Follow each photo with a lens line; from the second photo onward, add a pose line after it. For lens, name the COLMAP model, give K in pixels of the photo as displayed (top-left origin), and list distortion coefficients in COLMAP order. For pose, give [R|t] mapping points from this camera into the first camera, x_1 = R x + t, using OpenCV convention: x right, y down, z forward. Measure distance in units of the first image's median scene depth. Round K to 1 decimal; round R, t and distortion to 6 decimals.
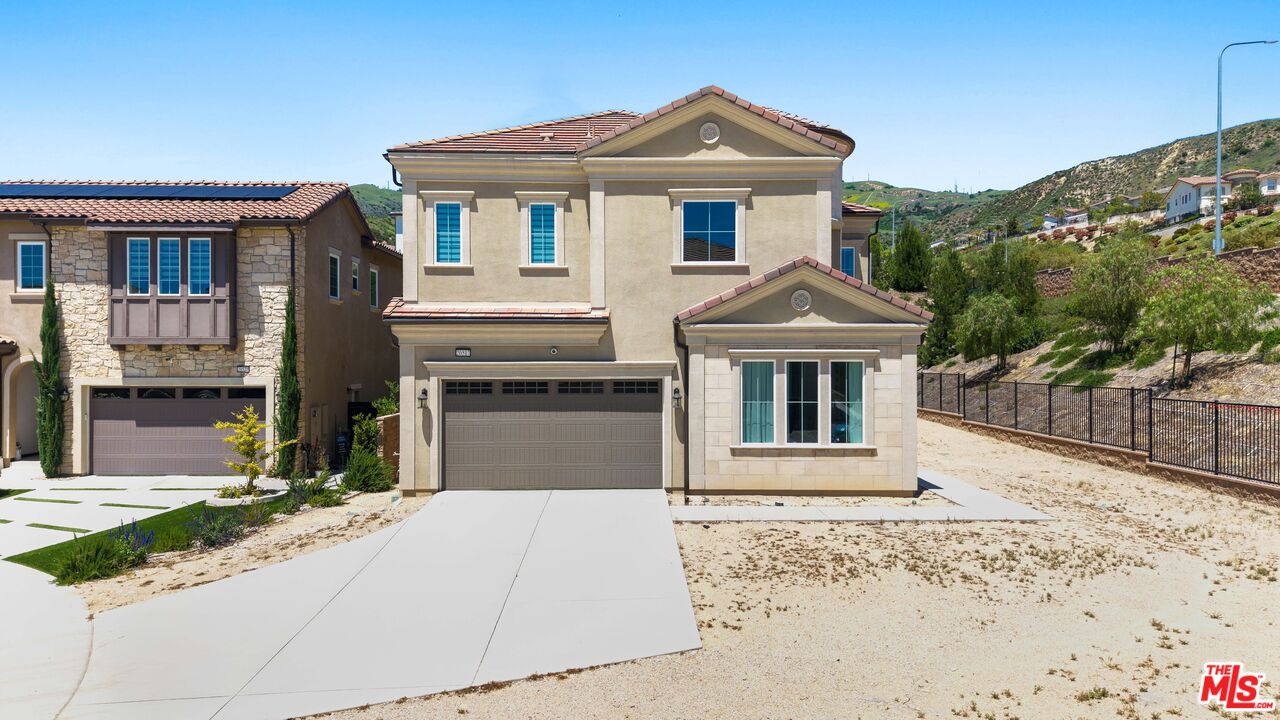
lens RADIAL K [[846.1, 0, 639.8], [0, 846.1, 359.3], [0, 0, 1]] dist [0.005118, -0.001854]
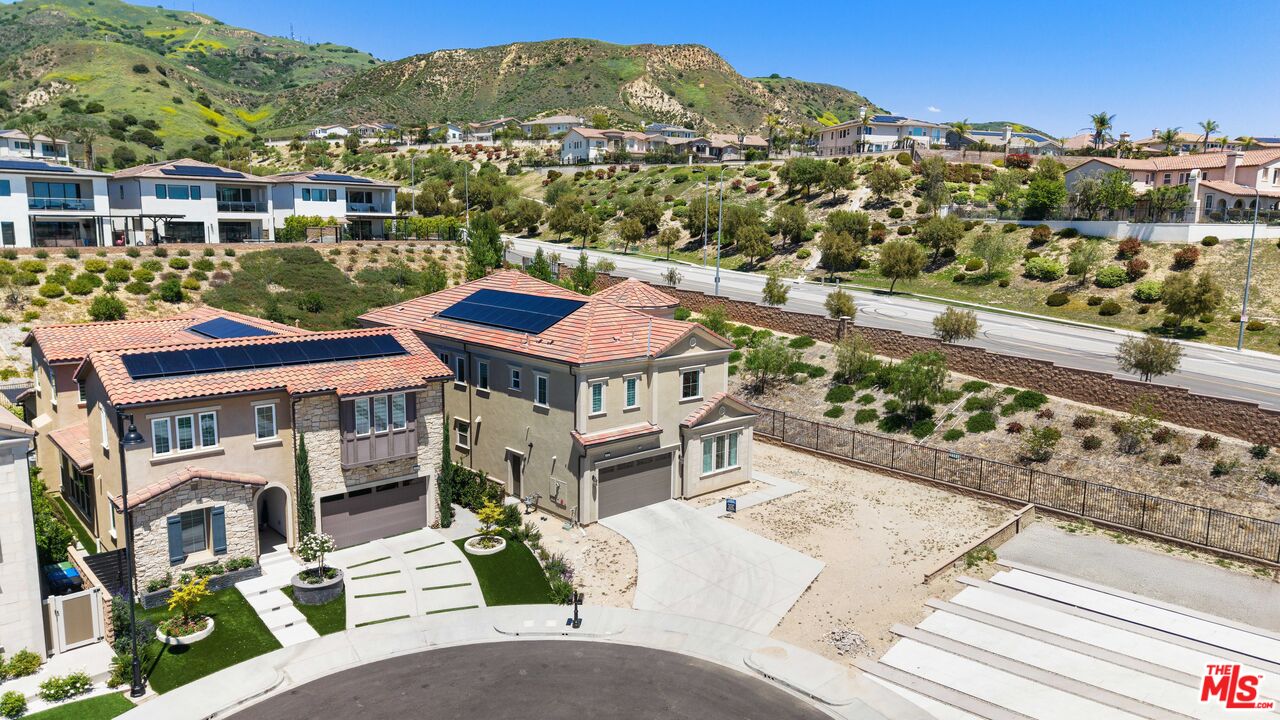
lens RADIAL K [[846.1, 0, 639.8], [0, 846.1, 359.3], [0, 0, 1]] dist [0.005118, -0.001854]
pose [[0.743879, -0.091360, 0.662040, -1.204375], [-0.017805, 0.987552, 0.156285, -0.453758], [-0.668077, -0.128045, 0.732992, -0.441088]]
